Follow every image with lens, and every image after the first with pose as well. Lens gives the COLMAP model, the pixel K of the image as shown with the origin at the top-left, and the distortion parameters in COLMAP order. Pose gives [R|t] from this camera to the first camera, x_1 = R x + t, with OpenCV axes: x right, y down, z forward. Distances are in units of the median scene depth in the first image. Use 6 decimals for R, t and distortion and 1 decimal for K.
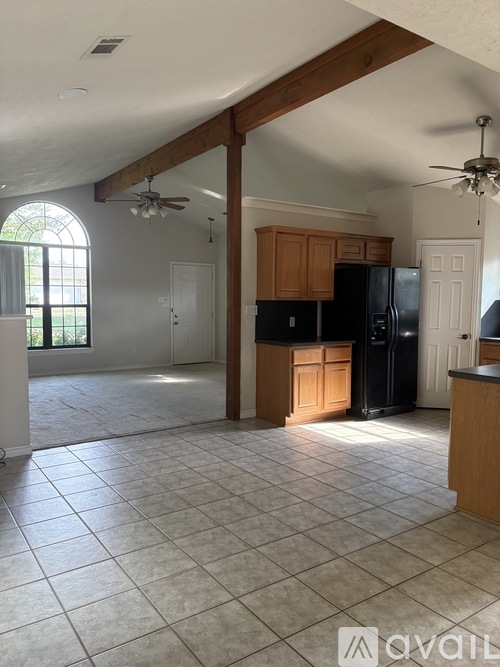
lens RADIAL K [[503.0, 0, 248.2], [0, 503.0, 337.5], [0, 0, 1]] dist [0.047451, -0.003264]
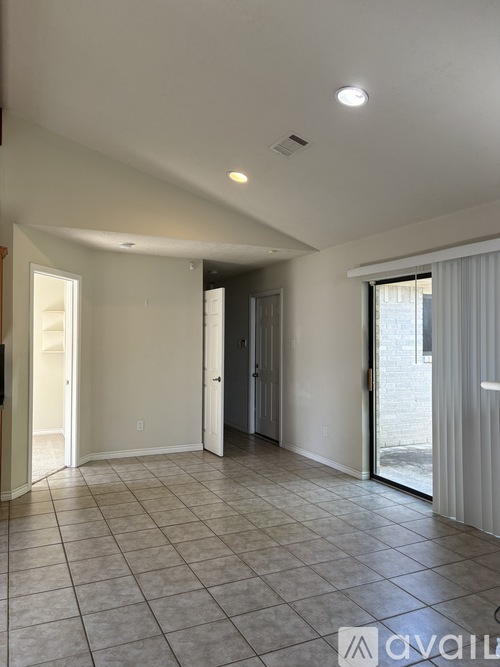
lens RADIAL K [[503.0, 0, 246.0], [0, 503.0, 329.6], [0, 0, 1]] dist [0.047451, -0.003264]
pose [[-0.984306, -0.003338, 0.176438, -0.413630], [0.006977, 0.998303, 0.057809, -0.195365], [-0.176331, 0.058133, -0.982613, 2.350747]]
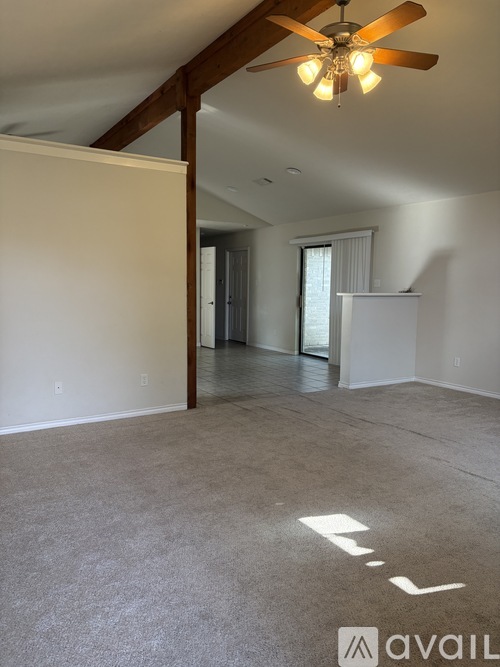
lens RADIAL K [[503.0, 0, 248.7], [0, 503.0, 337.7], [0, 0, 1]] dist [0.047451, -0.003264]
pose [[-0.998306, -0.023147, 0.053374, -0.376611], [-0.013043, 0.983136, 0.182409, -0.269417], [-0.056696, 0.181404, -0.981773, 3.783323]]
